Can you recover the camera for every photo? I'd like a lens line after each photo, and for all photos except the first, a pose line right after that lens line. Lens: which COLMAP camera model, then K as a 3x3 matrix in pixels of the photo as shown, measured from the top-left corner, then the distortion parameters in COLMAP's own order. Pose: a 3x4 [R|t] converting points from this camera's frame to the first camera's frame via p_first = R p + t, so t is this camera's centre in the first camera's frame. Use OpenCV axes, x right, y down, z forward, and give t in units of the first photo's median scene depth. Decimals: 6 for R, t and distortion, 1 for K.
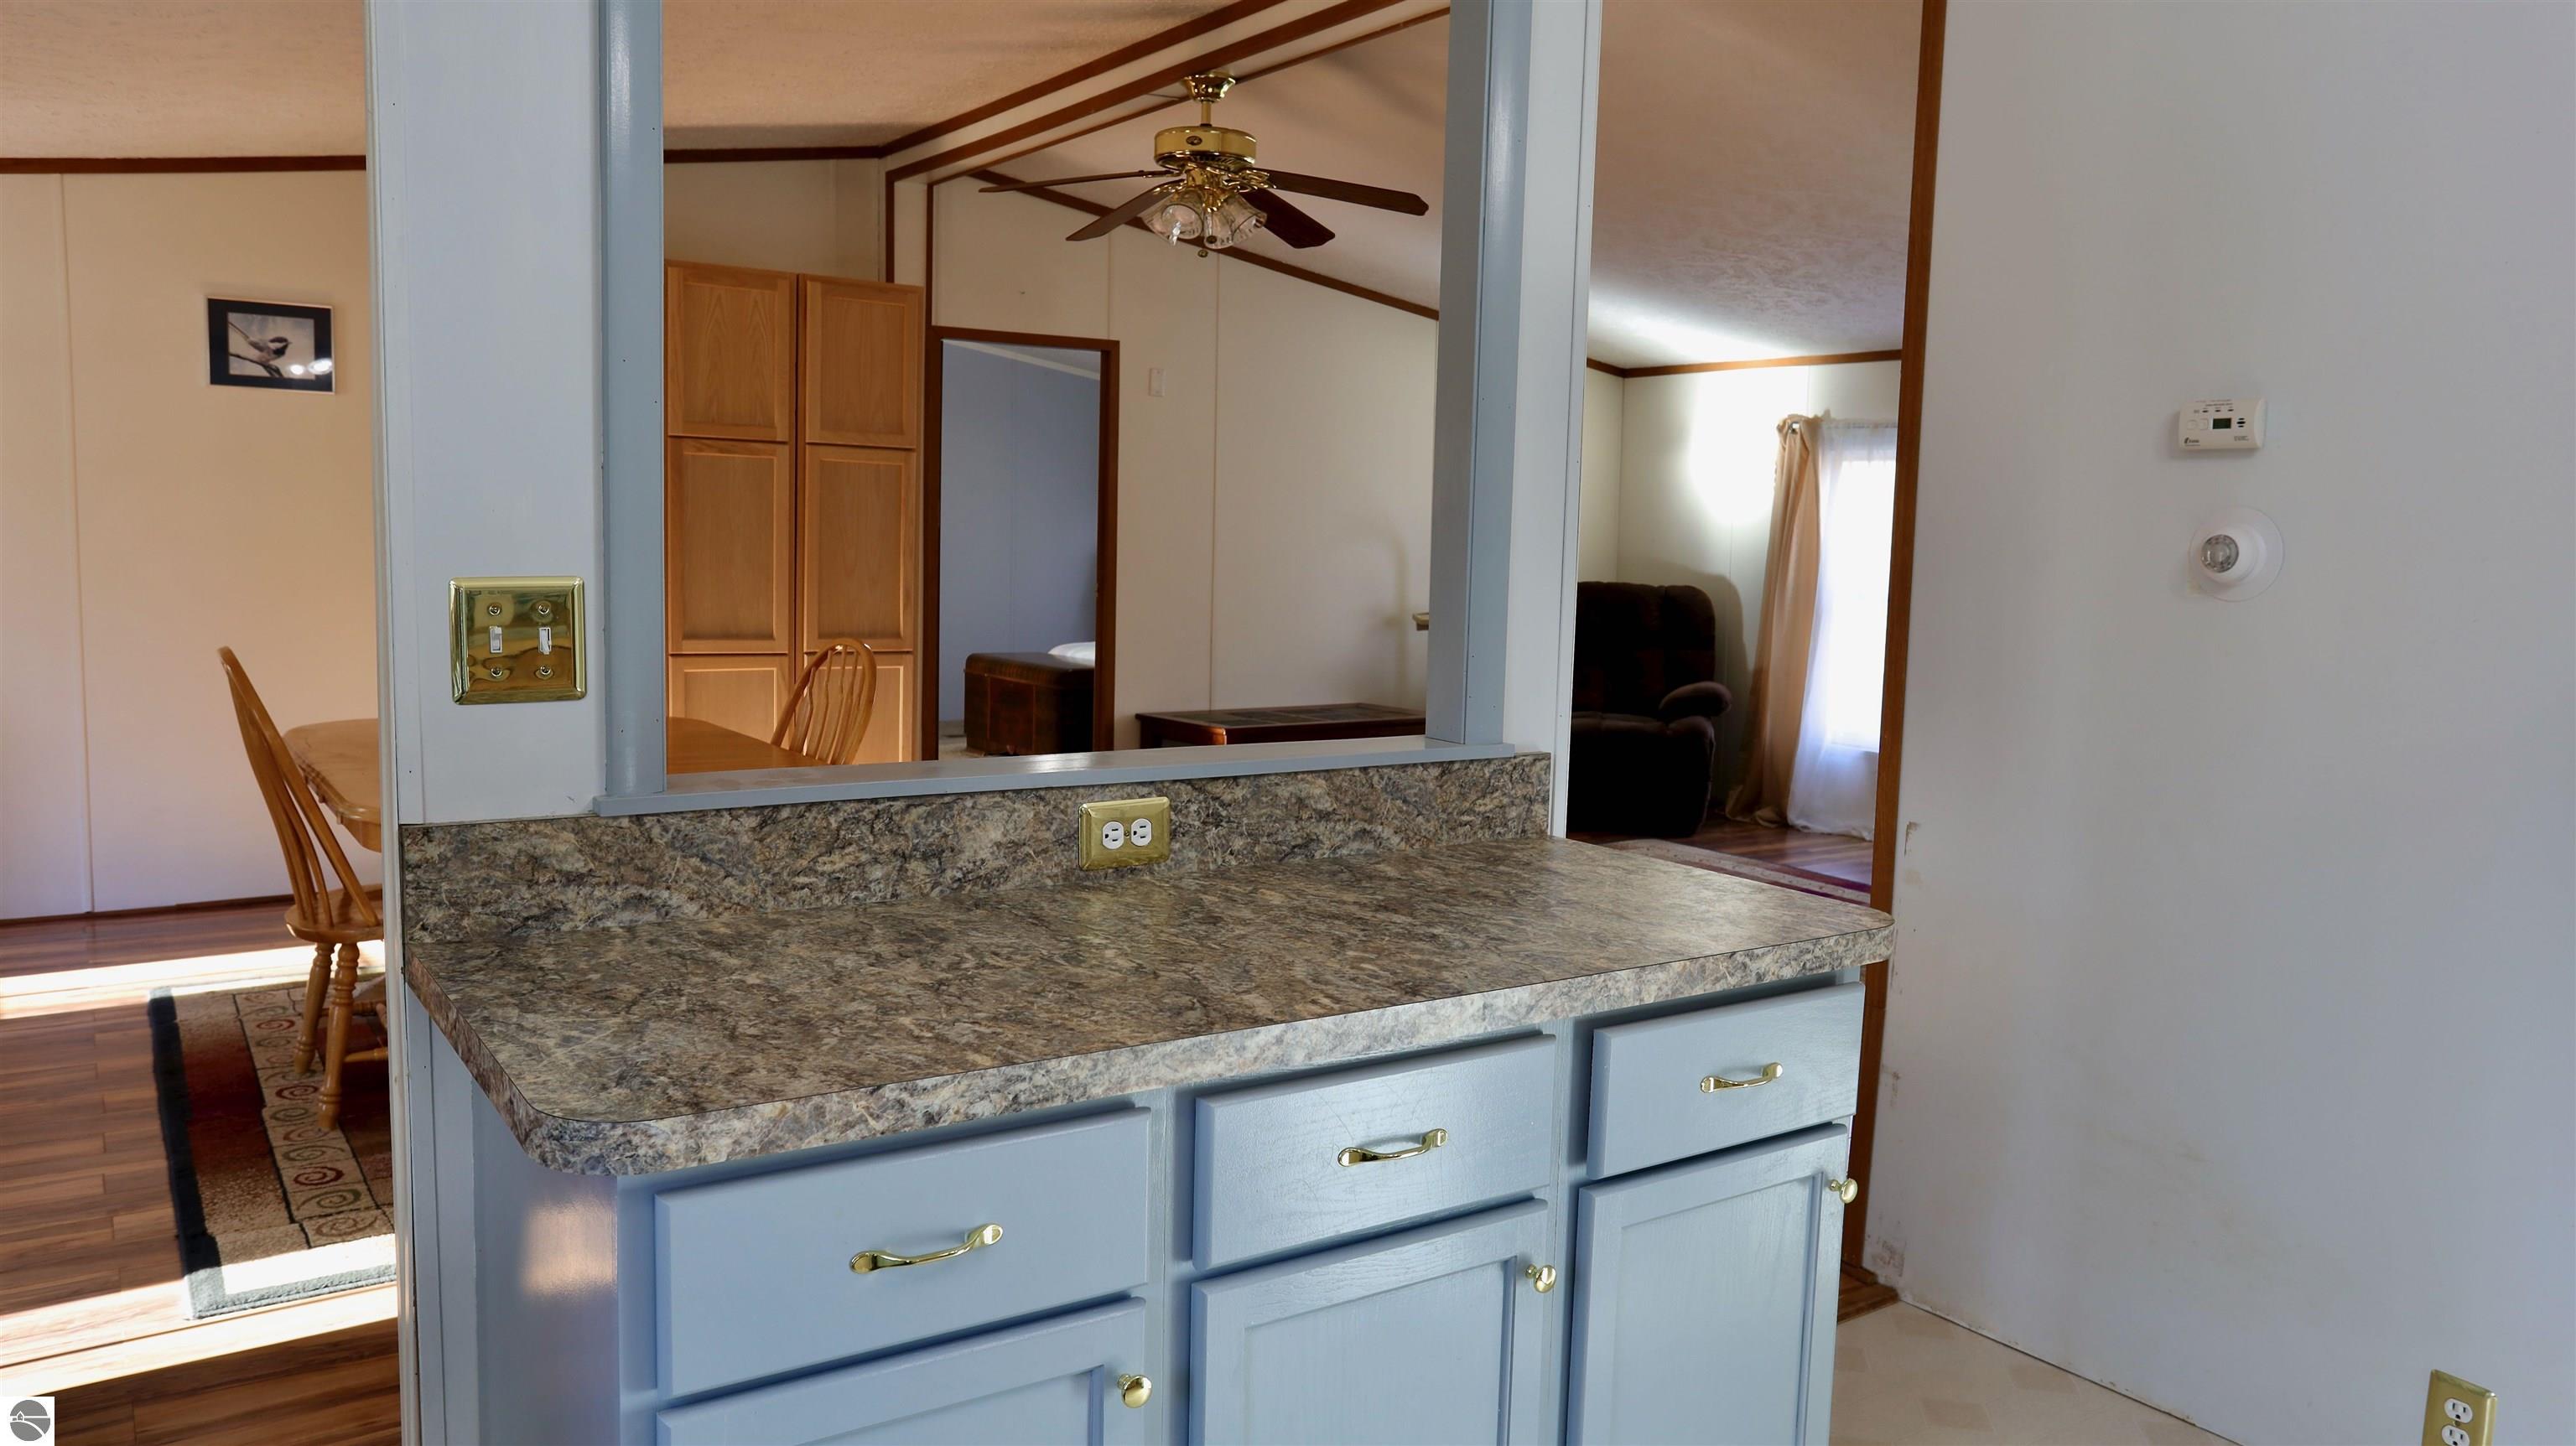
lens RADIAL K [[1836.5, 0, 1290.9], [0, 1836.5, 719.9], [0, 0, 1]] dist [-0.003215, 0.006375]
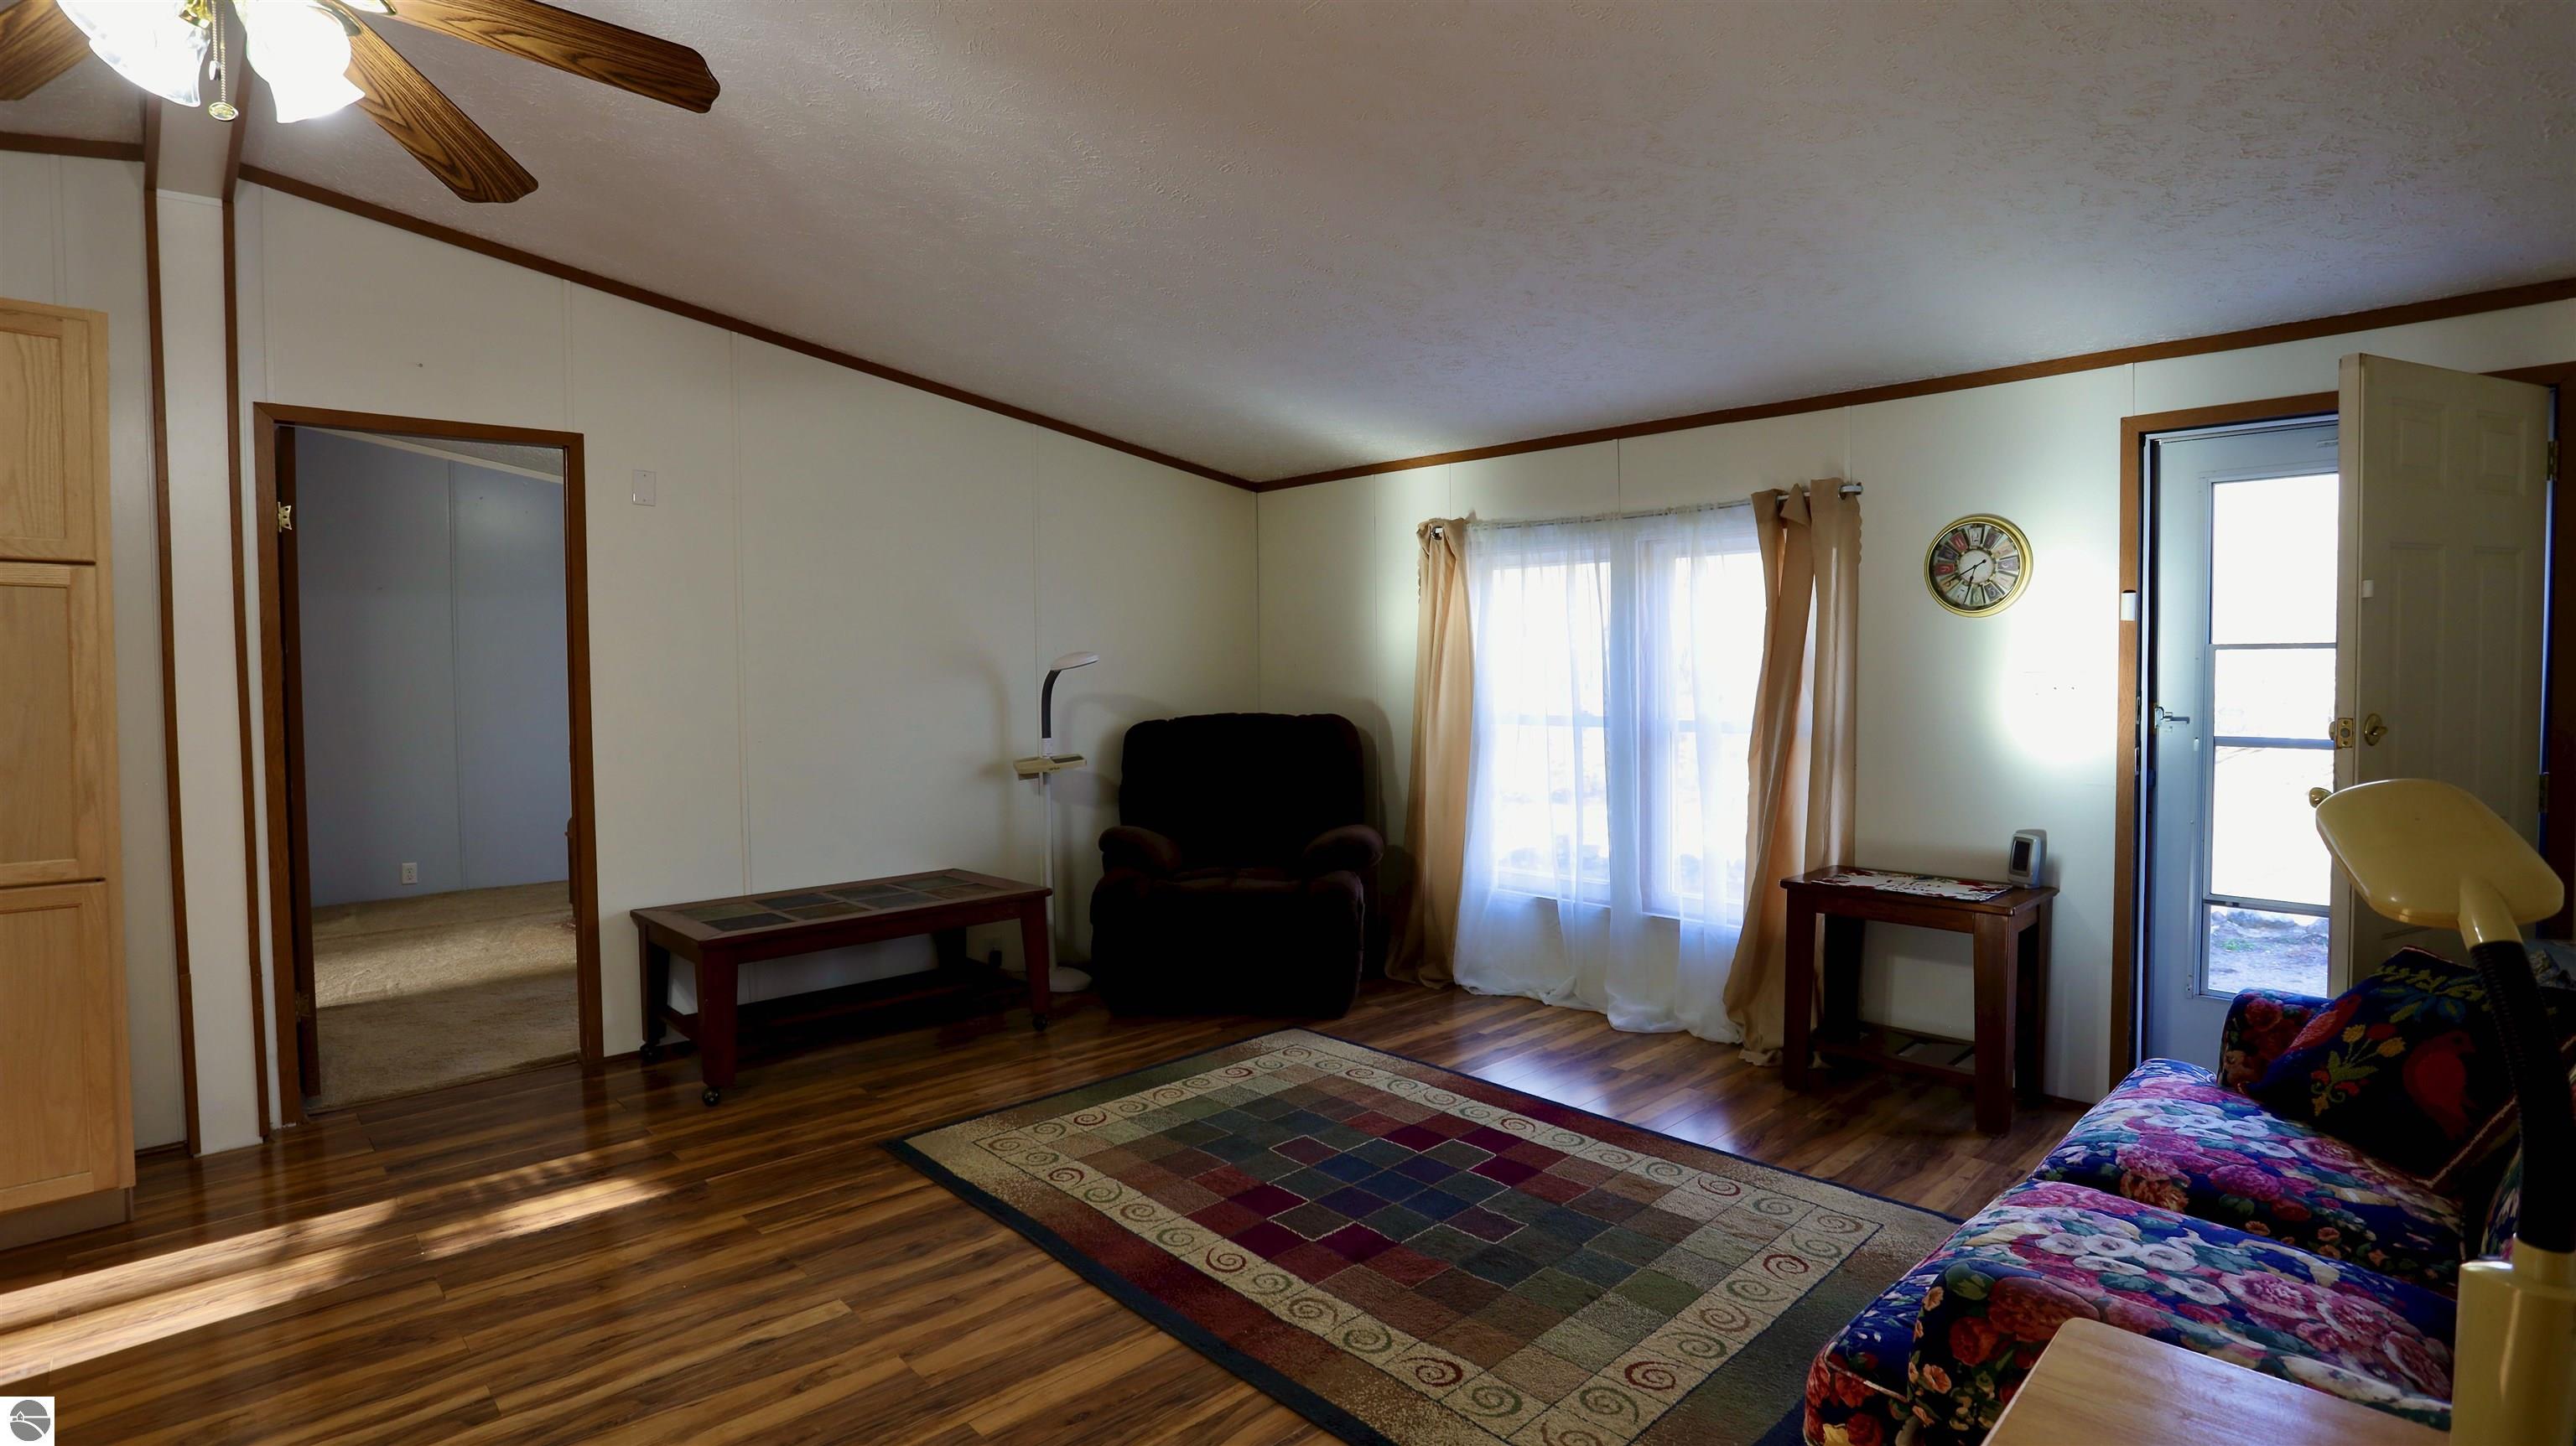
lens RADIAL K [[1218.7, 0, 1298.5], [0, 1218.7, 727.7], [0, 0, 1]] dist [0.000518, 0.000032]
pose [[0.990577, -0.041580, 0.130491, 0.128043], [0.048157, 0.997702, -0.047660, -0.040882], [-0.128210, 0.053495, 0.990303, 0.434719]]
